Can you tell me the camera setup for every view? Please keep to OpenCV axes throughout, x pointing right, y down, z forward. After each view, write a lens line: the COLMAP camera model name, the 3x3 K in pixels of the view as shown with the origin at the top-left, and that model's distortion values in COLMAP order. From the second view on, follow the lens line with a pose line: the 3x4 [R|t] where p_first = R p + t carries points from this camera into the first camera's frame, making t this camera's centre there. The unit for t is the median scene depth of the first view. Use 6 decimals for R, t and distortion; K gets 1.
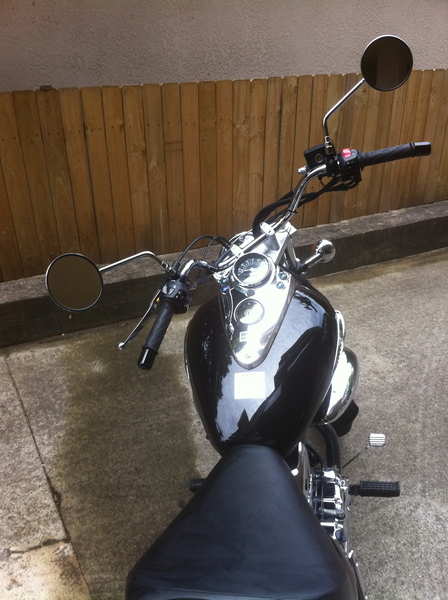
lens RADIAL K [[604.6, 0, 210.2], [0, 604.6, 284.9], [0, 0, 1]] dist [0.110044, -0.308235]
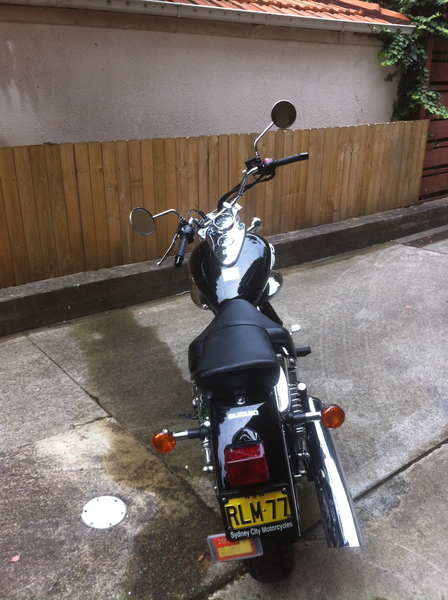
lens RADIAL K [[604.6, 0, 210.2], [0, 604.6, 284.9], [0, 0, 1]] dist [0.110044, -0.308235]
pose [[0.985166, -0.059274, 0.161039, -0.148311], [0.077656, 0.990853, -0.110363, 0.192473], [-0.153025, 0.121231, 0.980758, -0.418081]]
